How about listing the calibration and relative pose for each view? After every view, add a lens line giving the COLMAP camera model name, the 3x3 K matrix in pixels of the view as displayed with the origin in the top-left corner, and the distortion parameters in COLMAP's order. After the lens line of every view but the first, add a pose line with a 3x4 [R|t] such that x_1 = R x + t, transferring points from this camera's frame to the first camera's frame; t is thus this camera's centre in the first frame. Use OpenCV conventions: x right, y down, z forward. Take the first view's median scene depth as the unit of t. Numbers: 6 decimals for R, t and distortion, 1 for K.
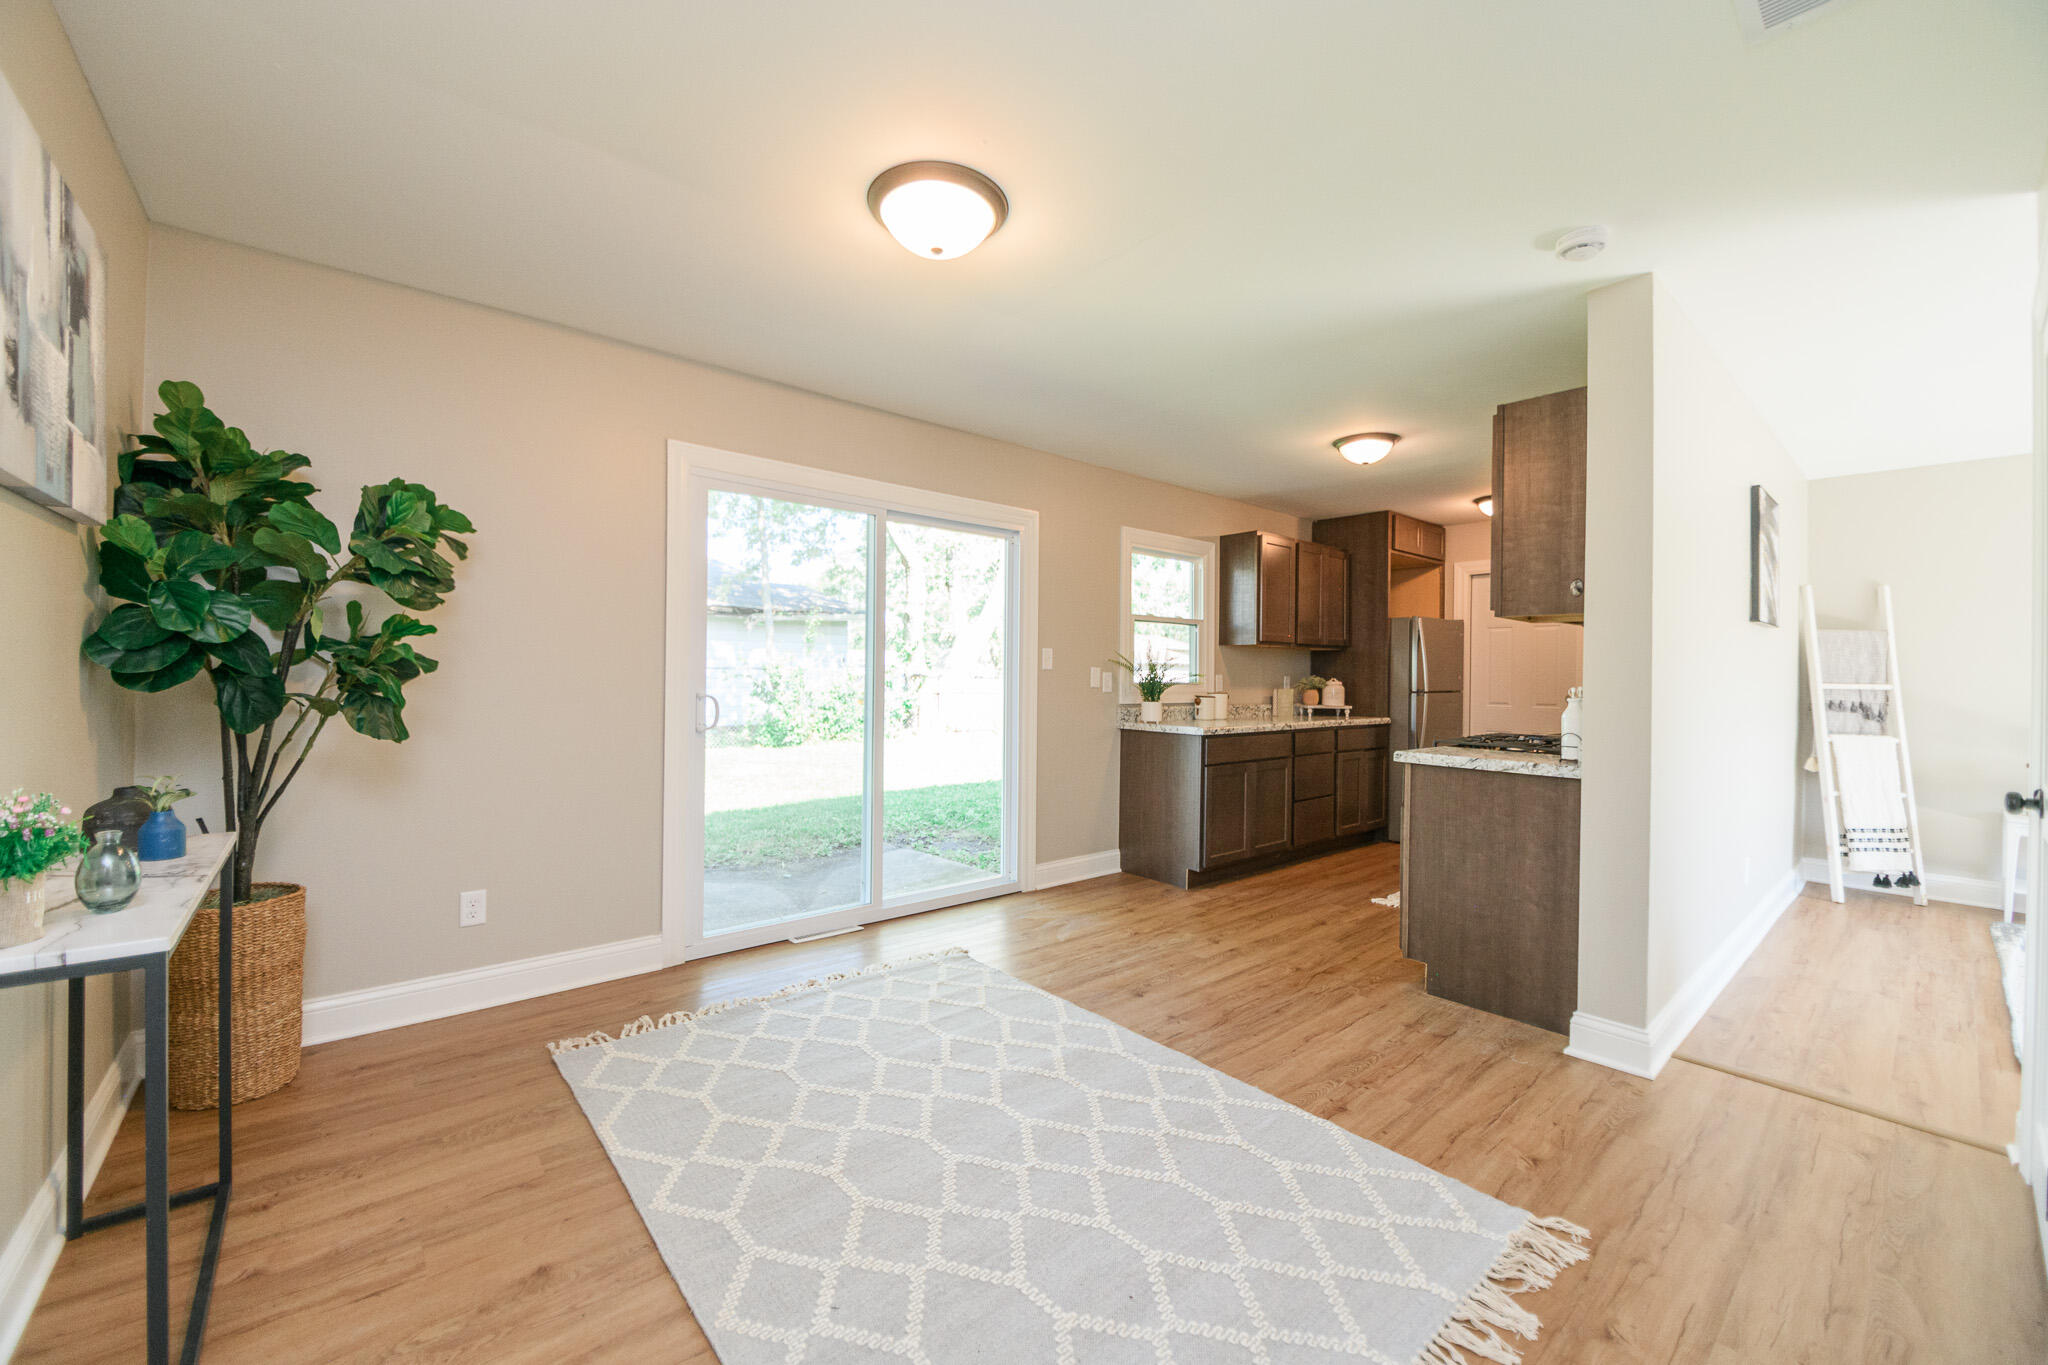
lens RADIAL K [[799.3, 0, 1025.6], [0, 799.3, 676.8], [0, 0, 1]] dist [0.001338, 0.000122]
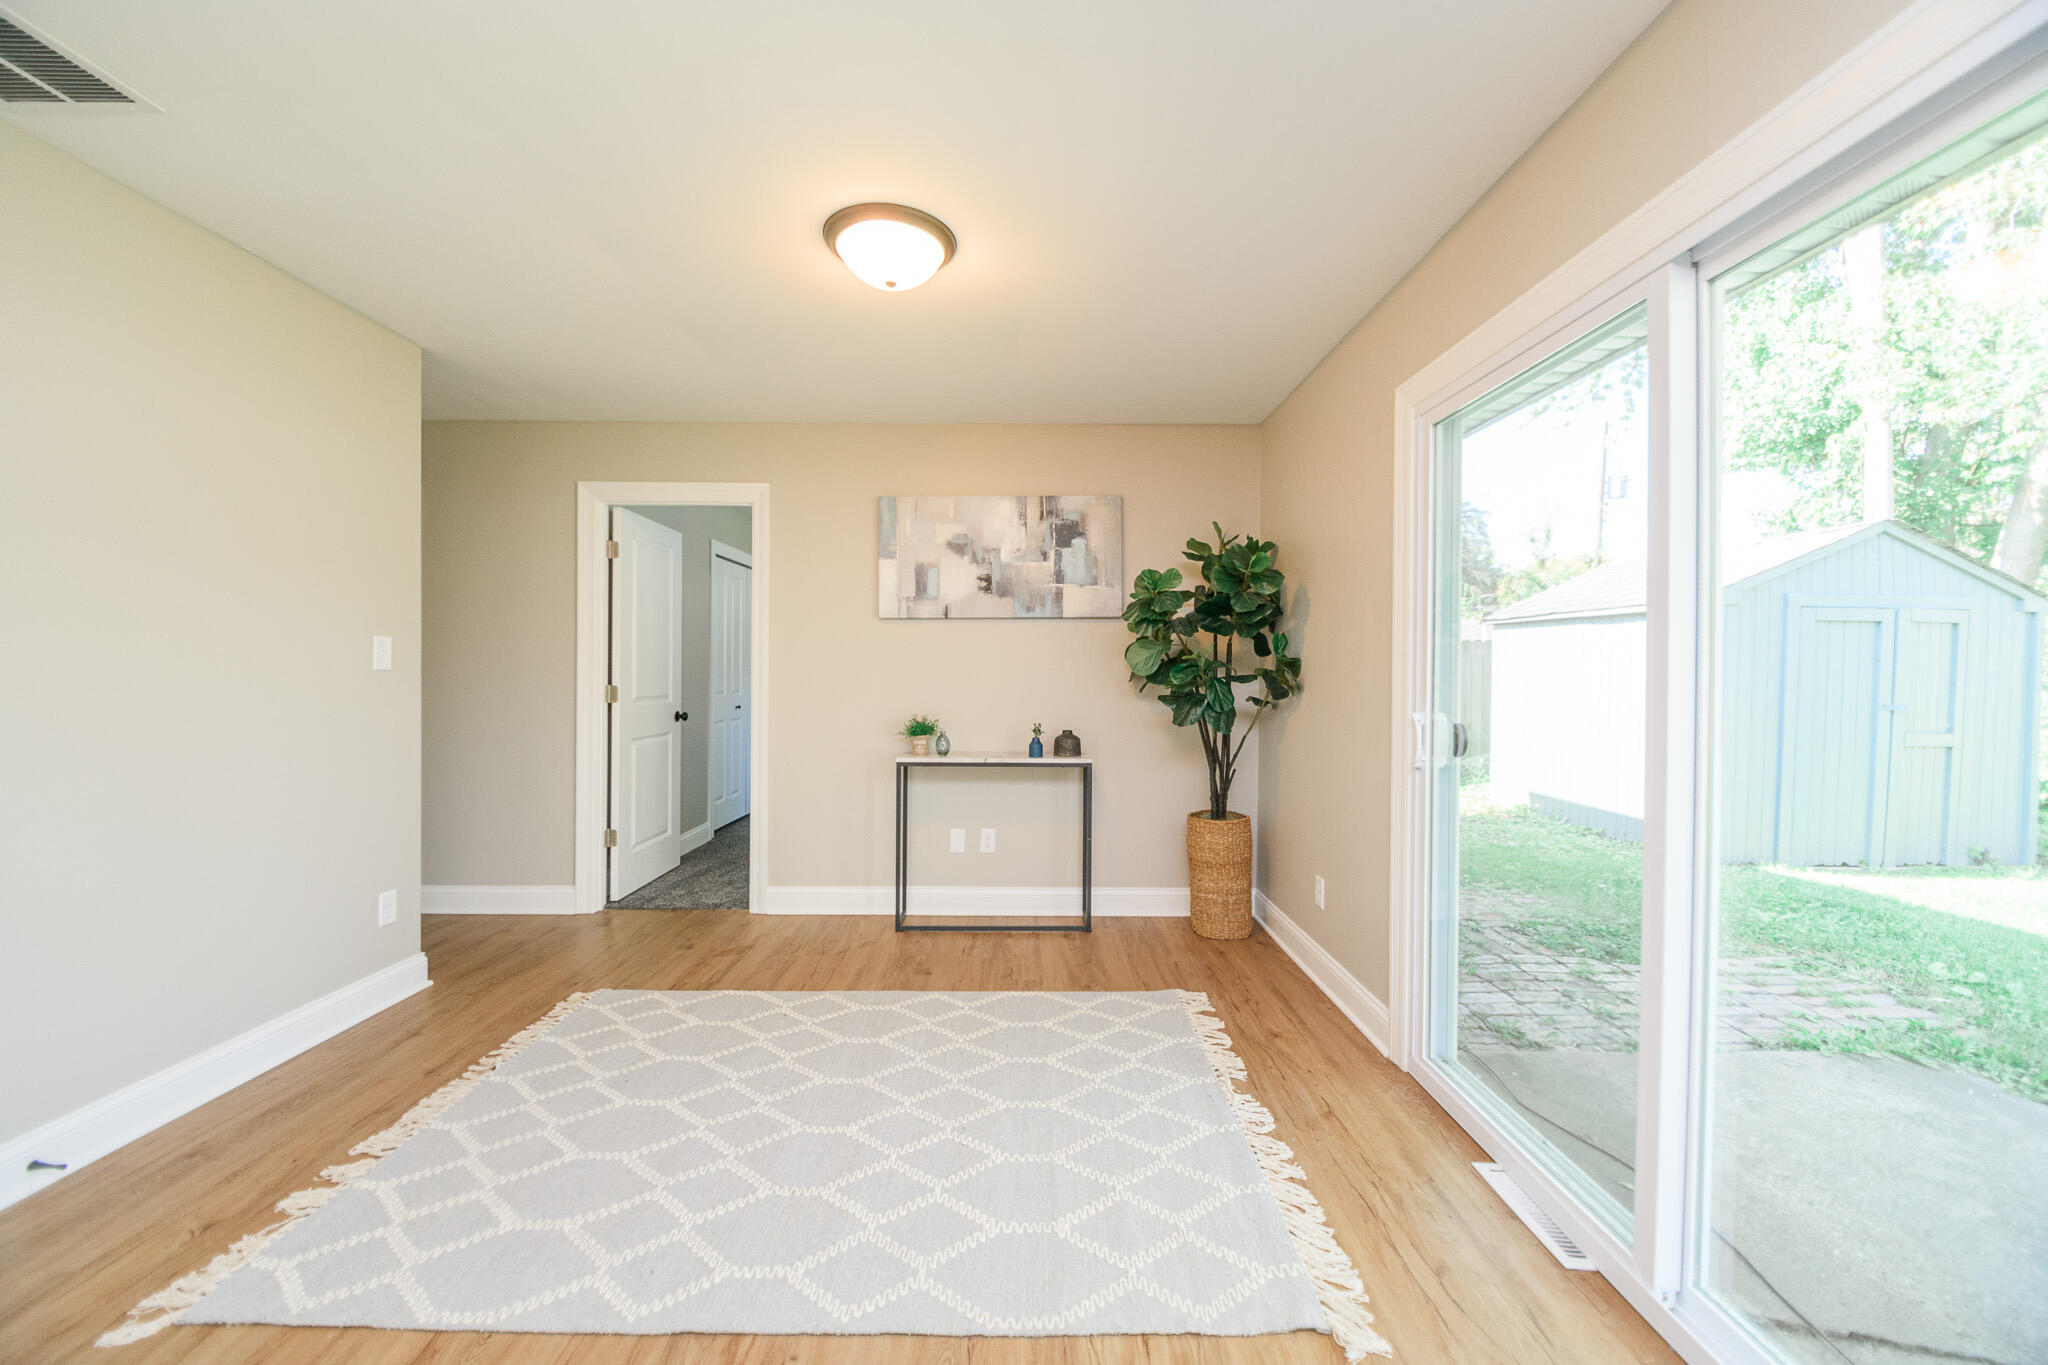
lens RADIAL K [[799.3, 0, 1025.6], [0, 799.3, 676.8], [0, 0, 1]] dist [0.001338, 0.000122]
pose [[-0.651708, -0.006820, -0.758439, 0.571866], [-0.011999, 0.999927, 0.001319, -0.014595], [0.758375, 0.009960, -0.651743, 1.833062]]
